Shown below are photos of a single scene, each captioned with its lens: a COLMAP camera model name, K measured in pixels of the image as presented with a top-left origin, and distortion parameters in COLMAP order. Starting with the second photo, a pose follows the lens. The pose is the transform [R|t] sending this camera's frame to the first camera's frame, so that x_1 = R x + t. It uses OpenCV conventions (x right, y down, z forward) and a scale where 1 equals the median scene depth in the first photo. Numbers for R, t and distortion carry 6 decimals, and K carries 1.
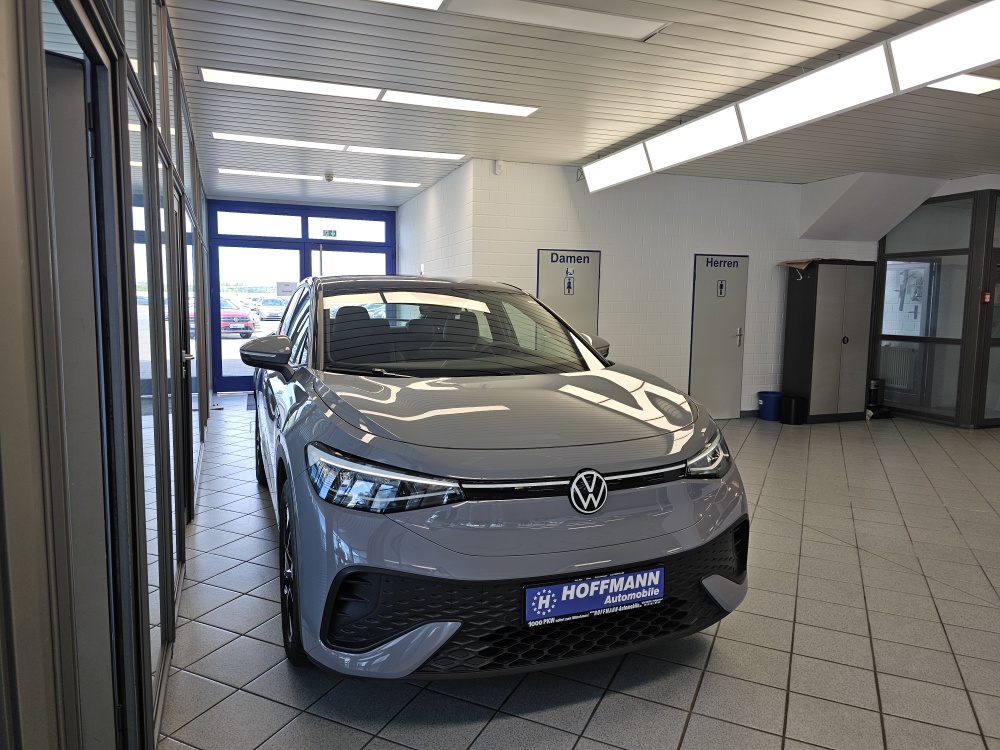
lens RADIAL K [[678.0, 0, 493.2], [0, 678.0, 393.8], [0, 0, 1]] dist [0.051217, -0.049848]
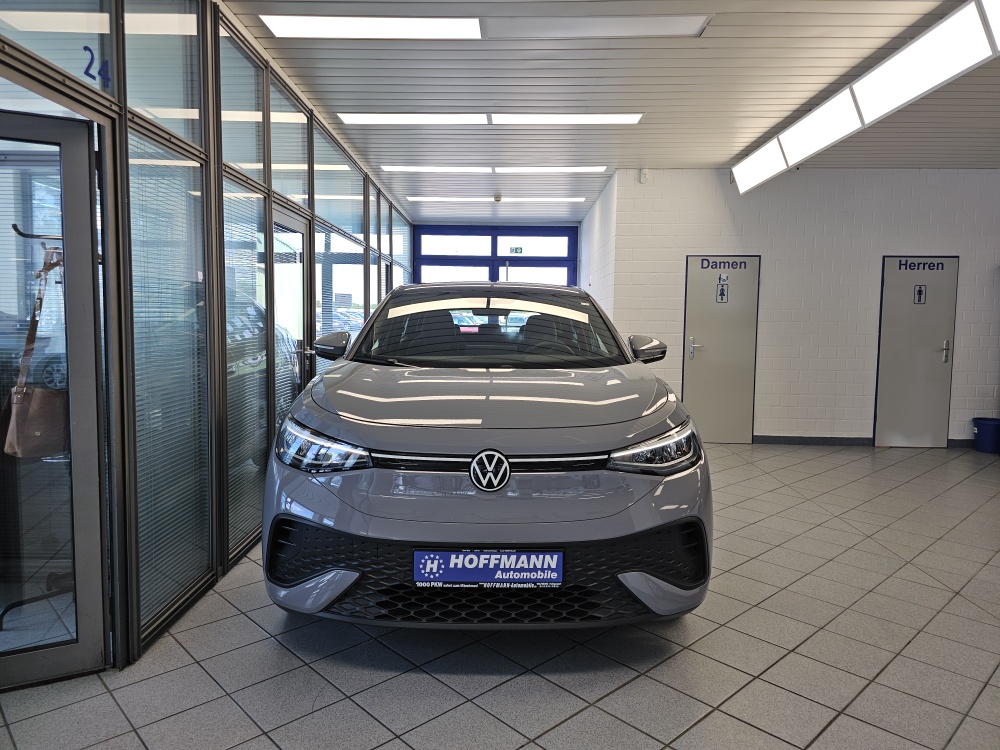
lens RADIAL K [[678.0, 0, 491.7], [0, 678.0, 387.6], [0, 0, 1]] dist [0.051217, -0.049848]
pose [[0.930732, 0.036873, -0.363838, 0.450260], [-0.049580, 0.998441, -0.025645, 0.035454], [0.362325, 0.041908, 0.931109, 0.005781]]
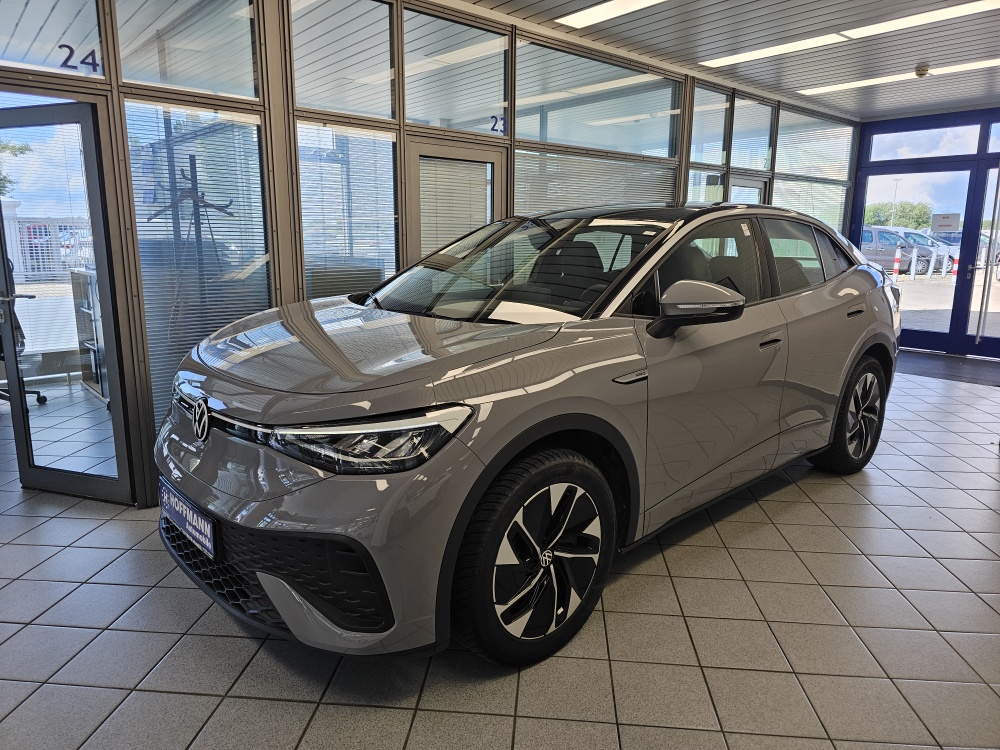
lens RADIAL K [[678.0, 0, 479.9], [0, 678.0, 383.1], [0, 0, 1]] dist [0.051217, -0.049848]
pose [[0.337661, 0.193833, -0.921094, 1.038151], [-0.130155, 0.978782, 0.158260, -0.107299], [0.932226, 0.066447, 0.355725, 0.875987]]
